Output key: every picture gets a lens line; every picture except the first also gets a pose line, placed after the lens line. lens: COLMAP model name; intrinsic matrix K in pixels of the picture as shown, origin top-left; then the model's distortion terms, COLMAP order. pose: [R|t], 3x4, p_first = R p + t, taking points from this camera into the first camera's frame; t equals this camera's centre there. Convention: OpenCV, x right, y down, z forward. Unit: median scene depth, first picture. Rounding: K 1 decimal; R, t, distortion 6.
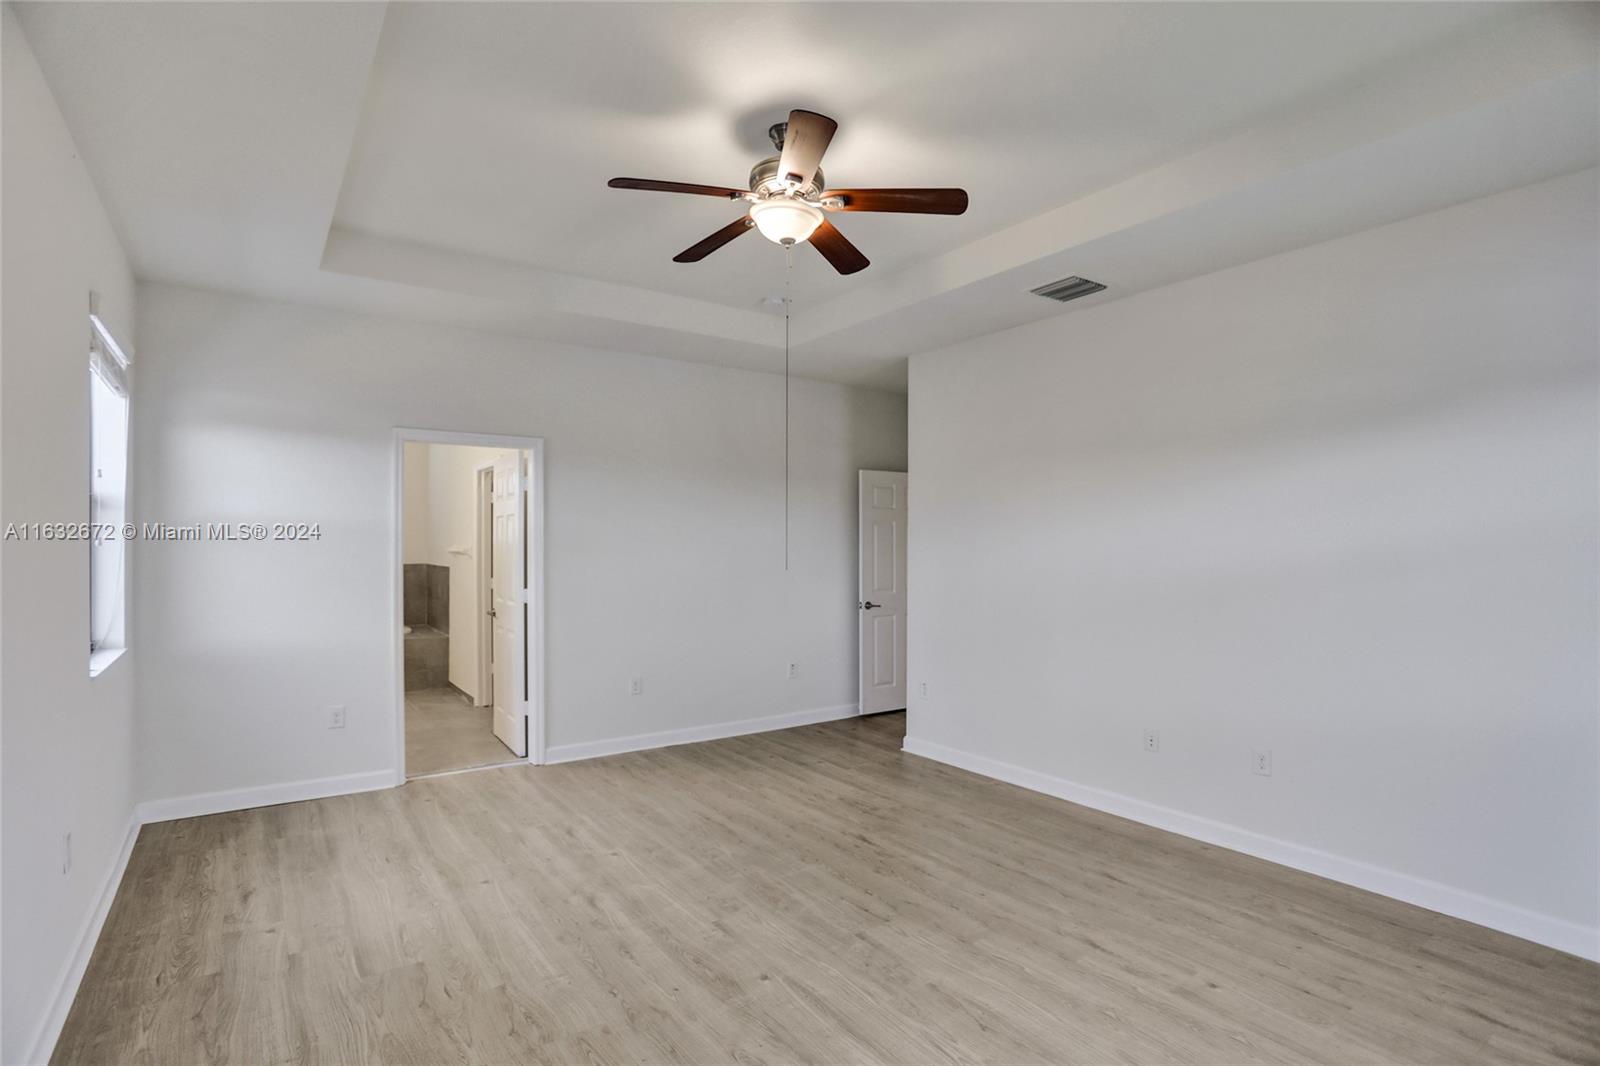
lens RADIAL K [[785.4, 0, 804.6], [0, 785.4, 545.9], [0, 0, 1]] dist [-0.058986, 0.028563]
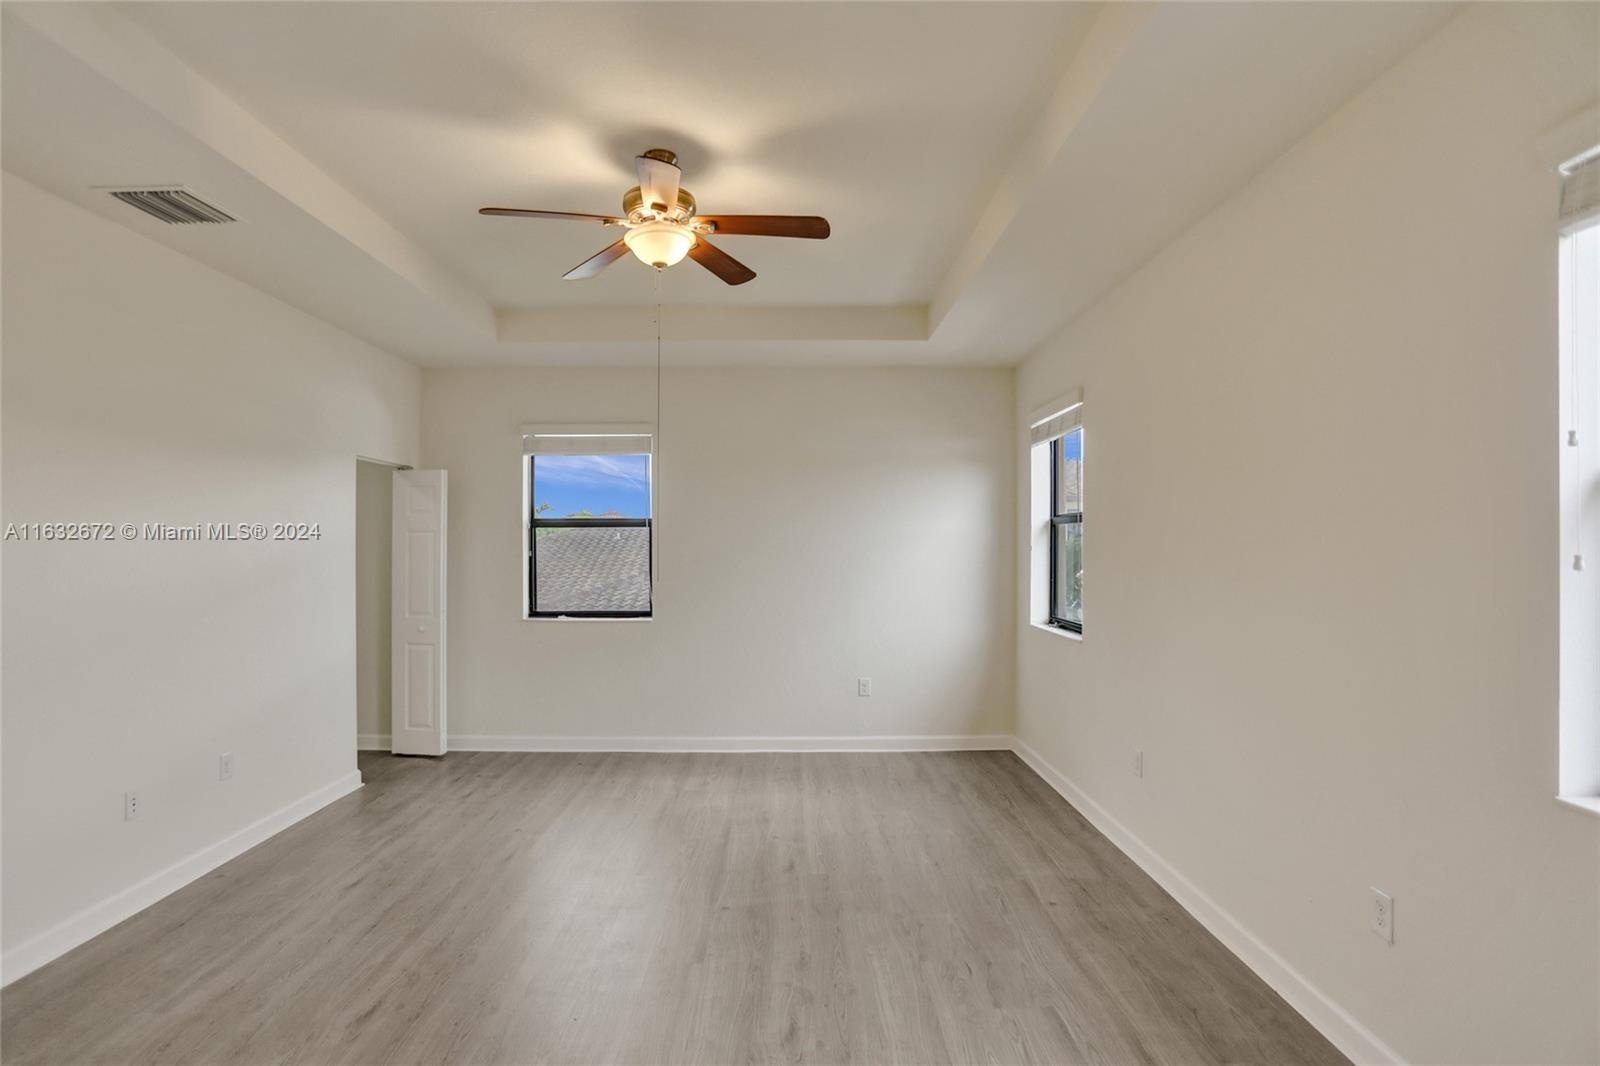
lens RADIAL K [[815.9, 0, 796.8], [0, 815.9, 550.7], [0, 0, 1]] dist [-0.059480, 0.031563]
pose [[-0.816884, -0.003257, 0.576793, -0.775769], [0.001028, 0.999974, 0.007101, -0.015748], [-0.576801, 0.006393, -0.816860, 1.739866]]
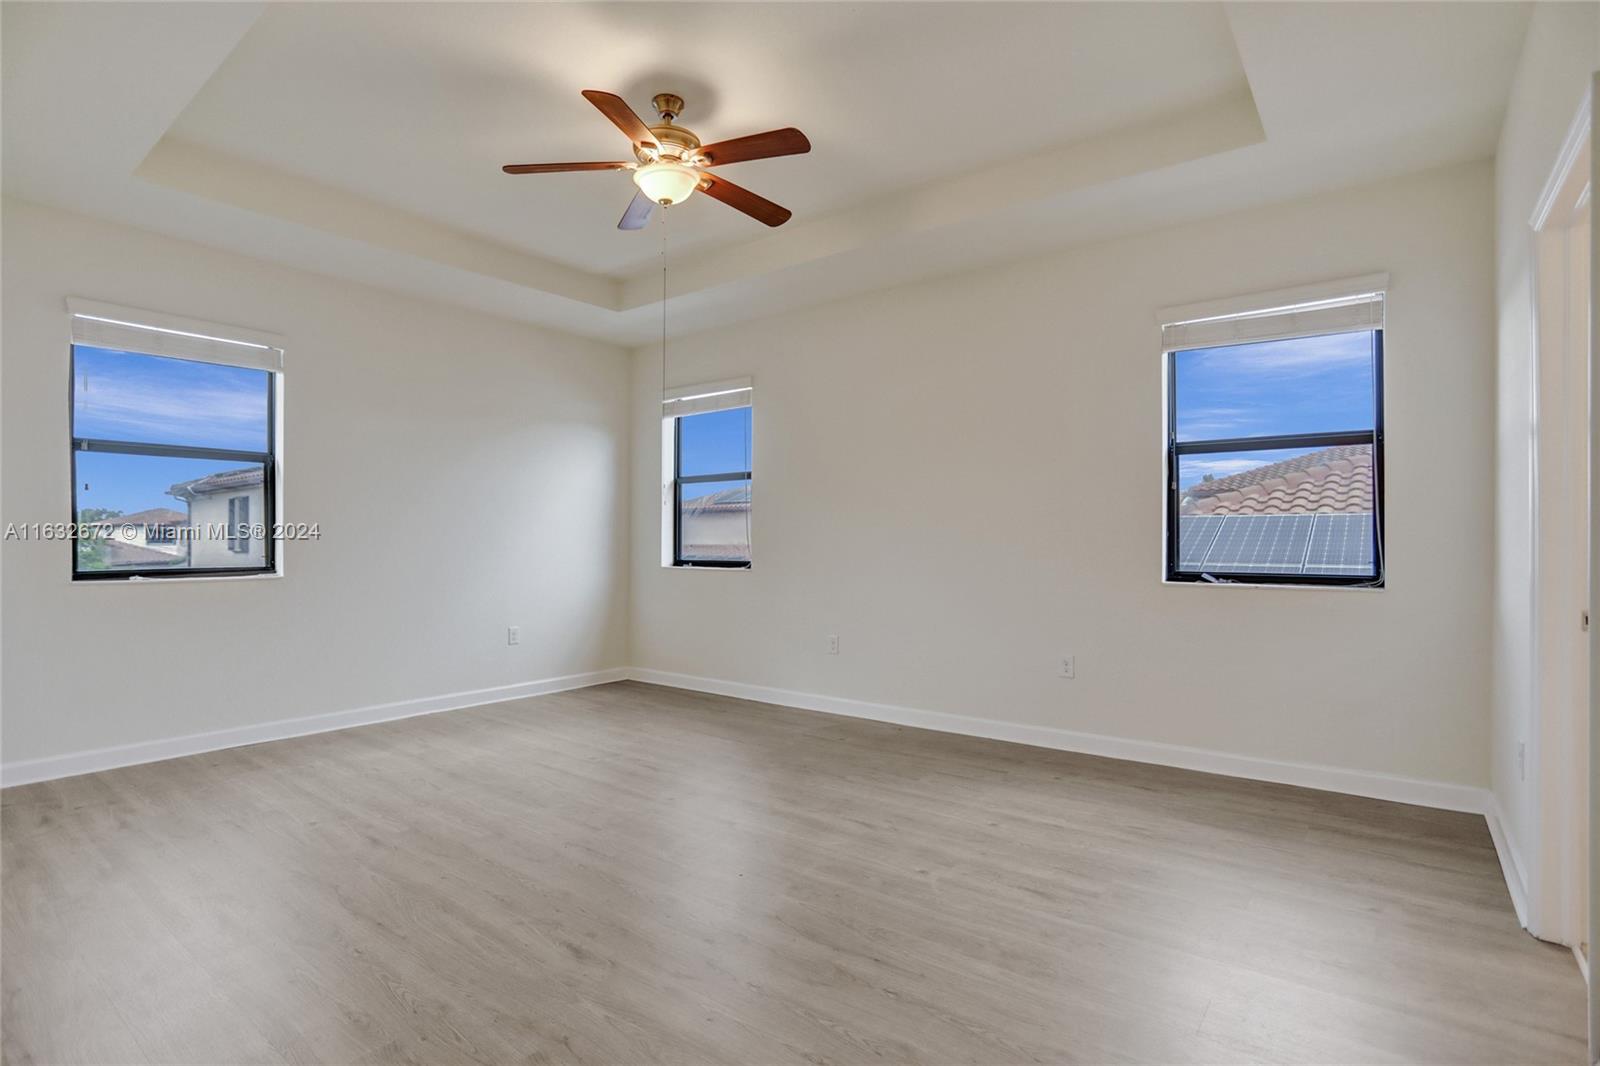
lens RADIAL K [[785.4, 0, 804.6], [0, 785.4, 545.9], [0, 0, 1]] dist [-0.058986, 0.028563]
pose [[-0.957073, 0.000368, -0.289845, 0.106006], [-0.002337, 0.999957, 0.008986, 0.089091], [0.289836, 0.009278, -0.957031, 2.089097]]
